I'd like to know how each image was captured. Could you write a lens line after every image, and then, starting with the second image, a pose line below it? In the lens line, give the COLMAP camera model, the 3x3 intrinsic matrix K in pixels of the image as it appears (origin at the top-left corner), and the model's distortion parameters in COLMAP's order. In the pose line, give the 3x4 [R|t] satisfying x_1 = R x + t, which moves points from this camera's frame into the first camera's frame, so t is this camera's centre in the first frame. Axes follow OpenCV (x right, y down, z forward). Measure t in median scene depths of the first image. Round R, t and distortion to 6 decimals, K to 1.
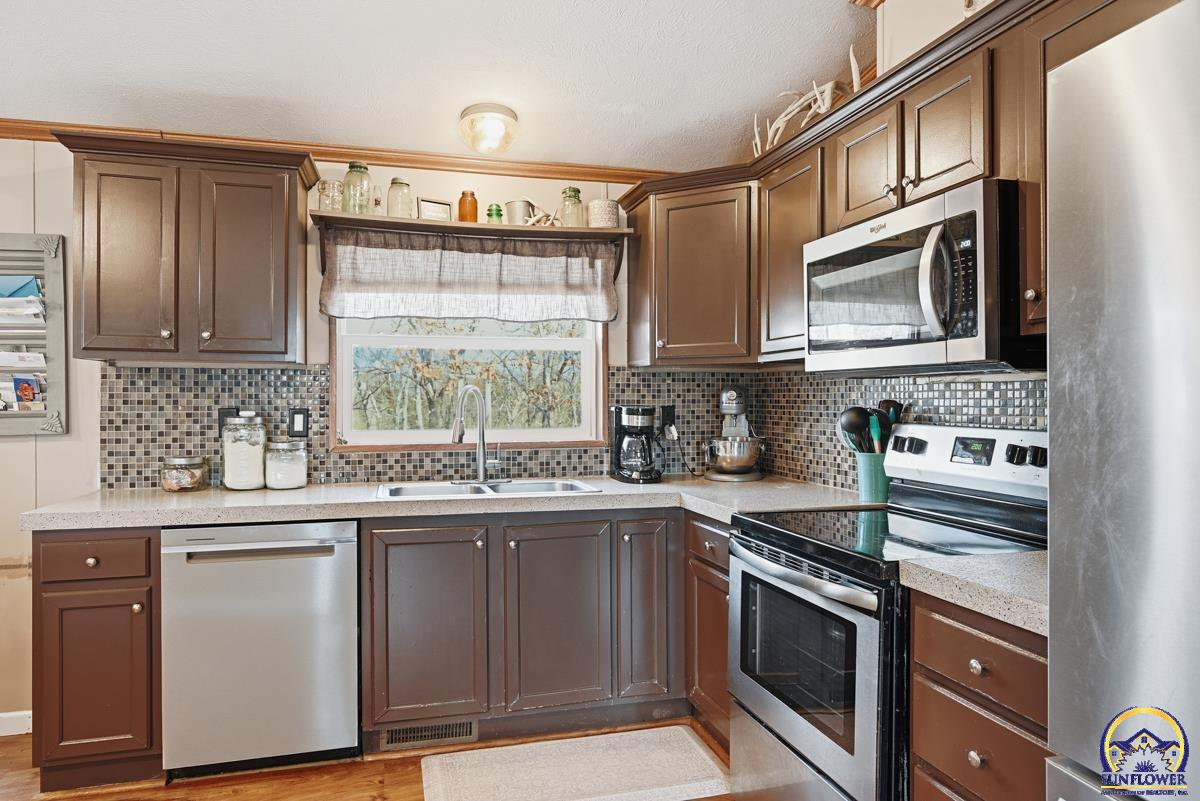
lens RADIAL K [[755.0, 0, 599.2], [0, 755.0, 397.5], [0, 0, 1]] dist [-0.017880, -0.002444]
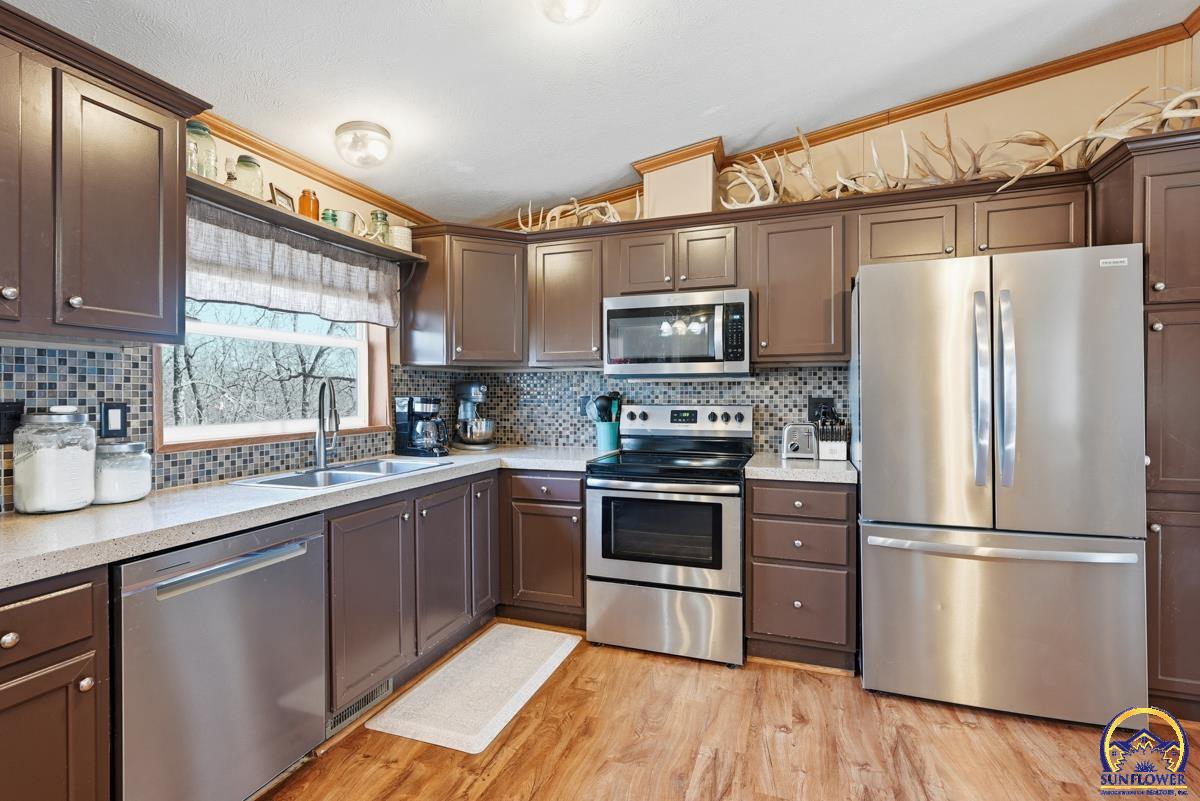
lens RADIAL K [[557.5, 0, 598.5], [0, 557.5, 399.4], [0, 0, 1]] dist [-0.001120, 0.000263]
pose [[0.581279, -0.009822, 0.813645, -0.569531], [0.000460, 0.999931, 0.011742, 0.005207], [-0.813704, -0.006451, 0.581244, 0.226750]]
